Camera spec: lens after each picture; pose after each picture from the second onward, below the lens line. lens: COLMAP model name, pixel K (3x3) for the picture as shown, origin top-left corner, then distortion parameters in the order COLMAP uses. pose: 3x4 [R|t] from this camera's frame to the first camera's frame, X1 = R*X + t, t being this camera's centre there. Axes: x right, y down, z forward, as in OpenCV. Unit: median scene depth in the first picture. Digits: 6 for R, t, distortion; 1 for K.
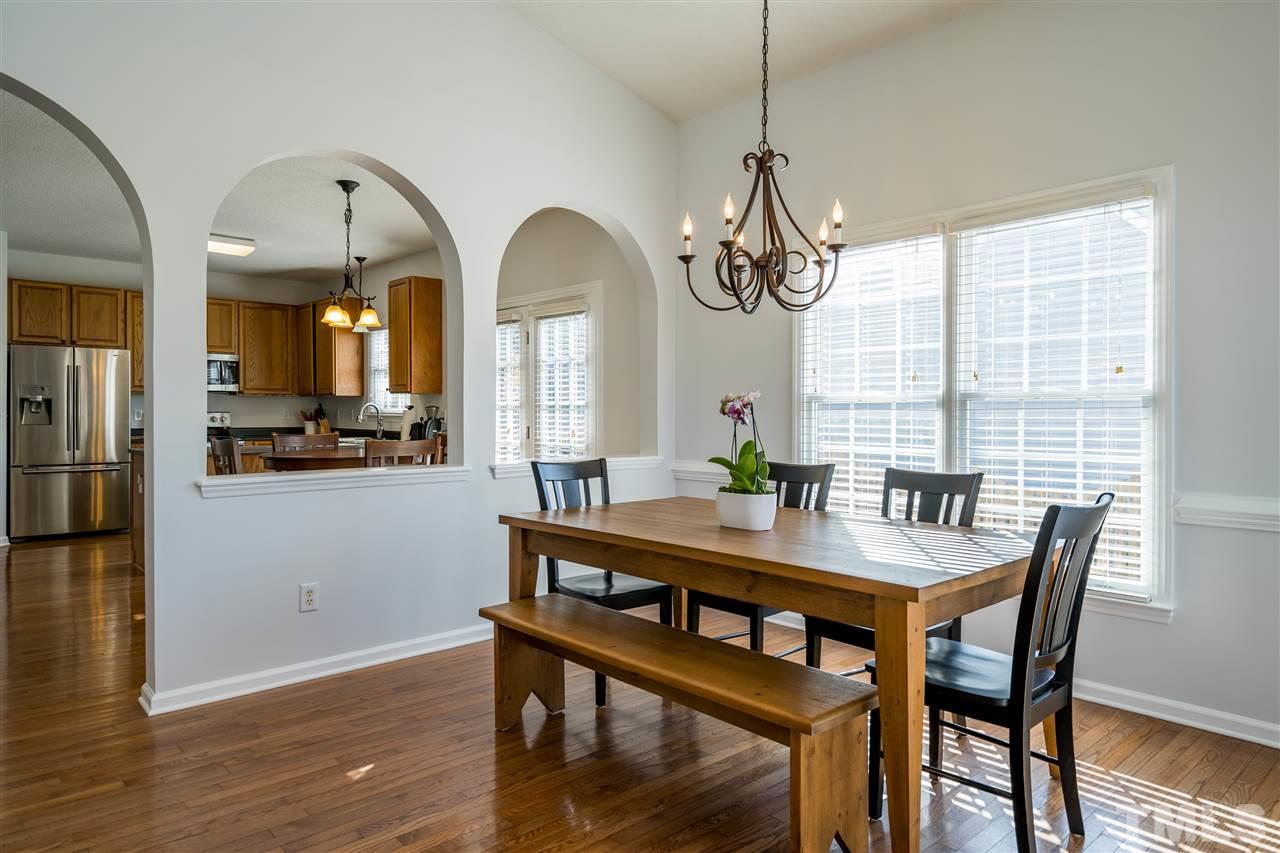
lens RADIAL K [[815.7, 0, 642.8], [0, 815.7, 415.2], [0, 0, 1]] dist [0.003342, 0.003311]
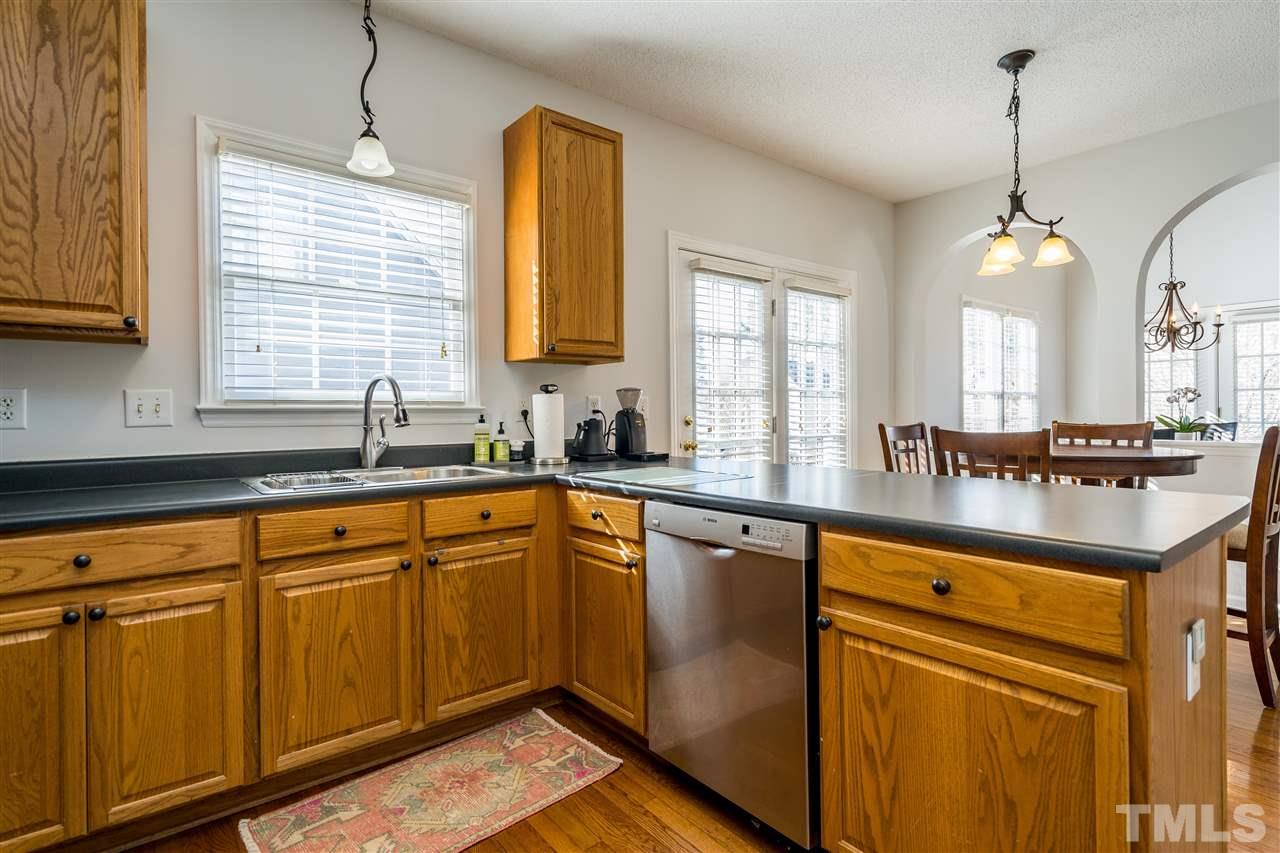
lens RADIAL K [[631.8, 0, 636.9], [0, 631.8, 415.8], [0, 0, 1]] dist [0.001141, 0.001030]
pose [[0.061315, -0.010334, 0.998065, -0.635817], [0.014292, 0.999853, 0.009475, 0.003550], [-0.998016, 0.013683, 0.061454, 0.902675]]
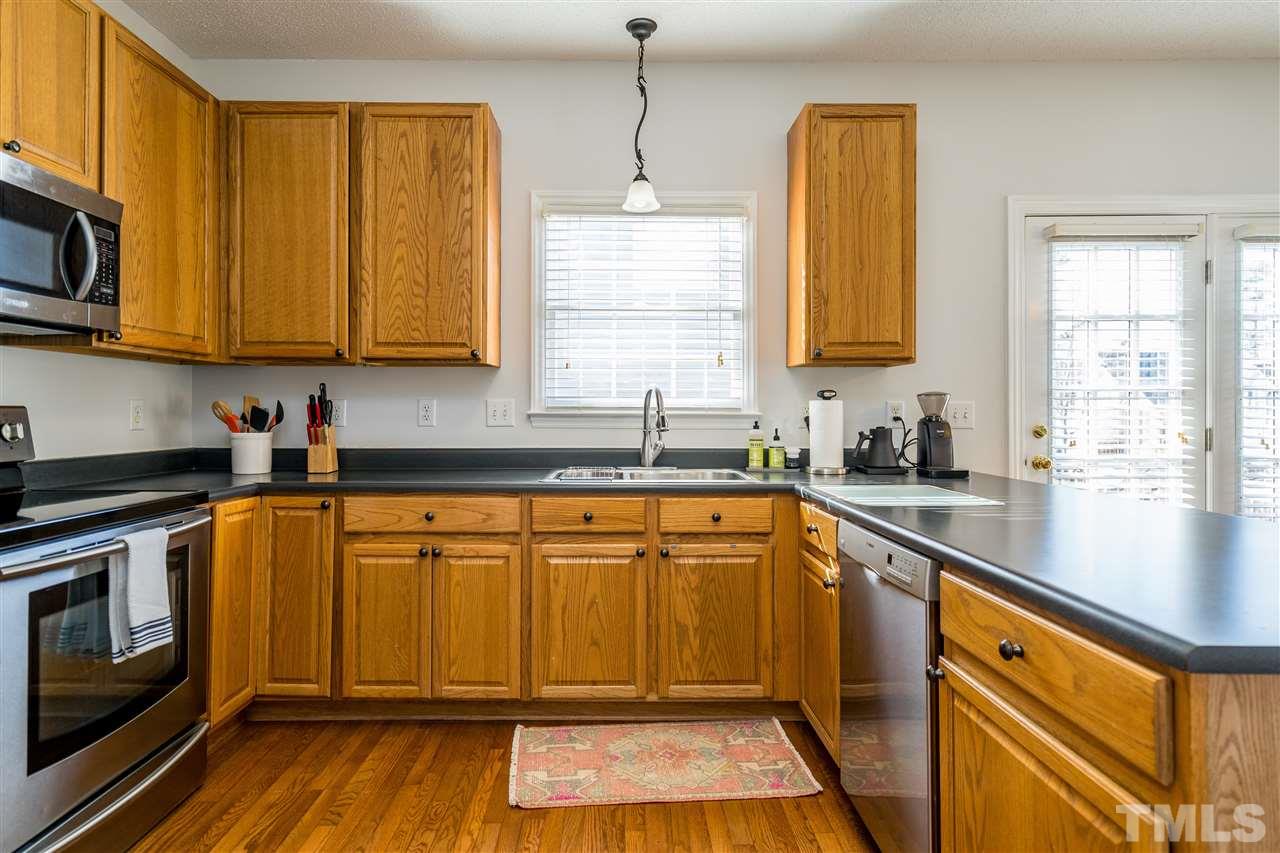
lens RADIAL K [[701.2, 0, 625.5], [0, 701.2, 409.5], [0, 0, 1]] dist [0.001413, 0.002219]
pose [[0.668084, -0.001720, 0.744084, -0.634385], [0.005480, 0.999982, -0.002609, -0.000675], [-0.744066, 0.005820, 0.668081, 0.801954]]
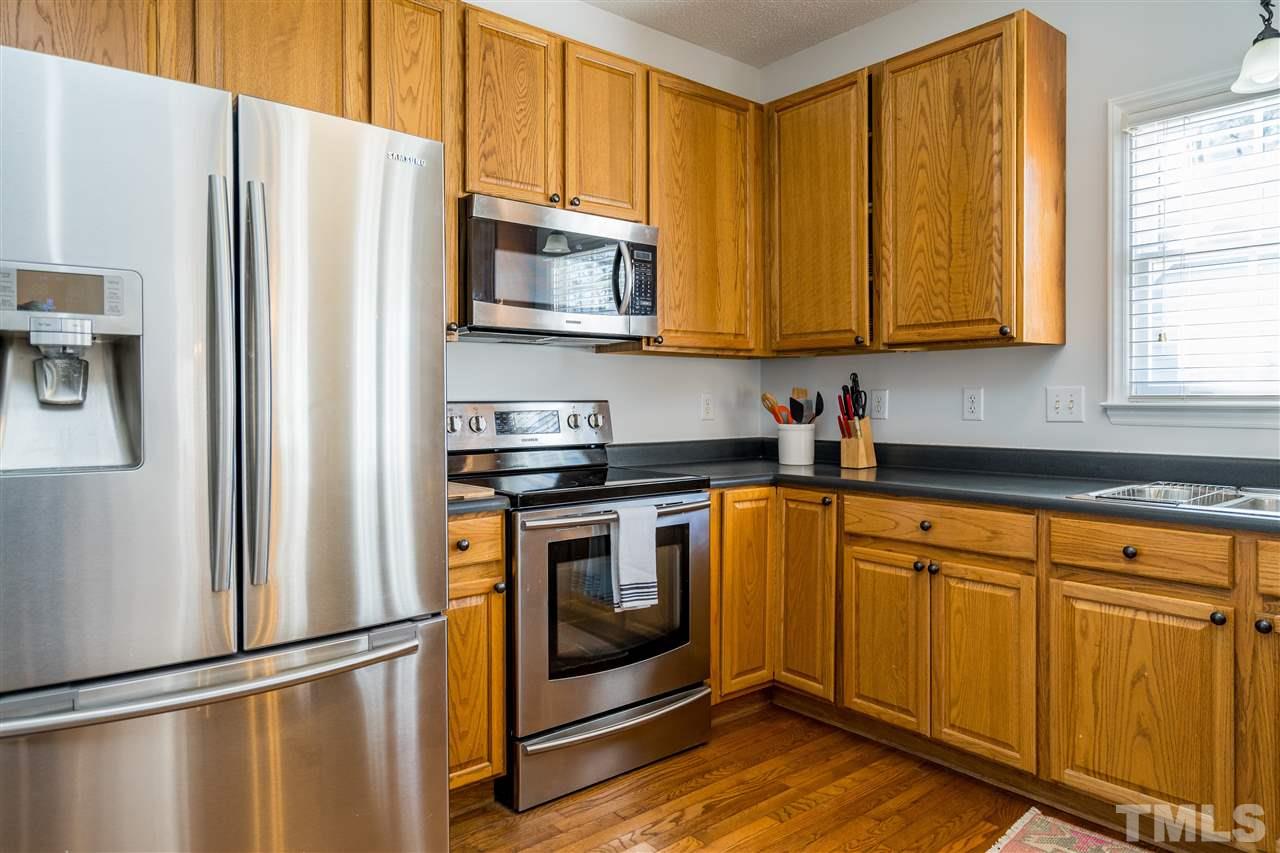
lens RADIAL K [[815.7, 0, 627.1], [0, 815.7, 406.9], [0, 0, 1]] dist [0.003342, 0.003311]
pose [[0.998631, -0.009160, -0.051496, -0.556548], [0.009372, 0.999949, 0.003861, -0.002246], [0.051458, -0.004338, 0.998666, 0.757013]]
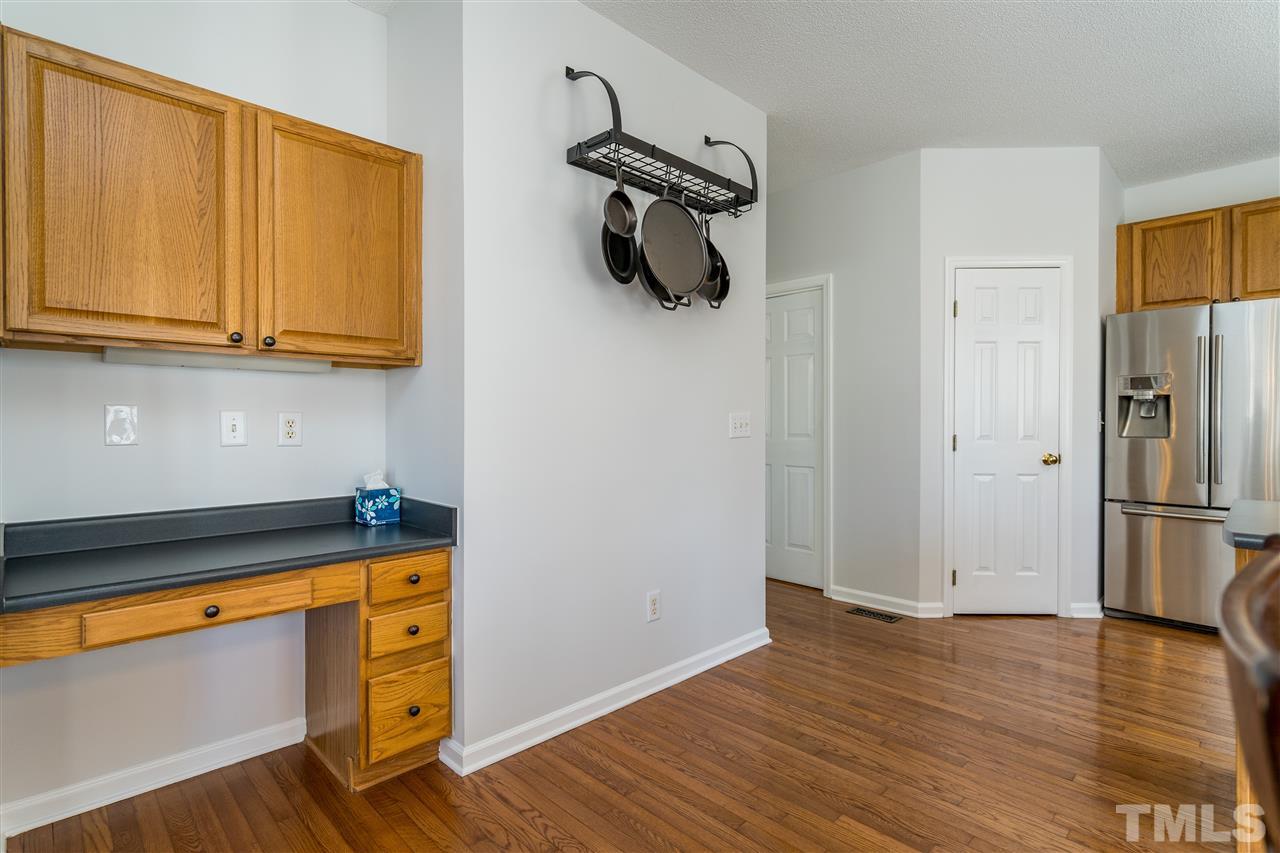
lens RADIAL K [[631.8, 0, 638.0], [0, 631.8, 421.0], [0, 0, 1]] dist [0.001141, 0.001030]
pose [[0.023645, -0.004771, -0.999709, -0.244588], [-0.000491, 0.999988, -0.004784, 0.001737], [0.999720, 0.000604, 0.023643, 0.557045]]
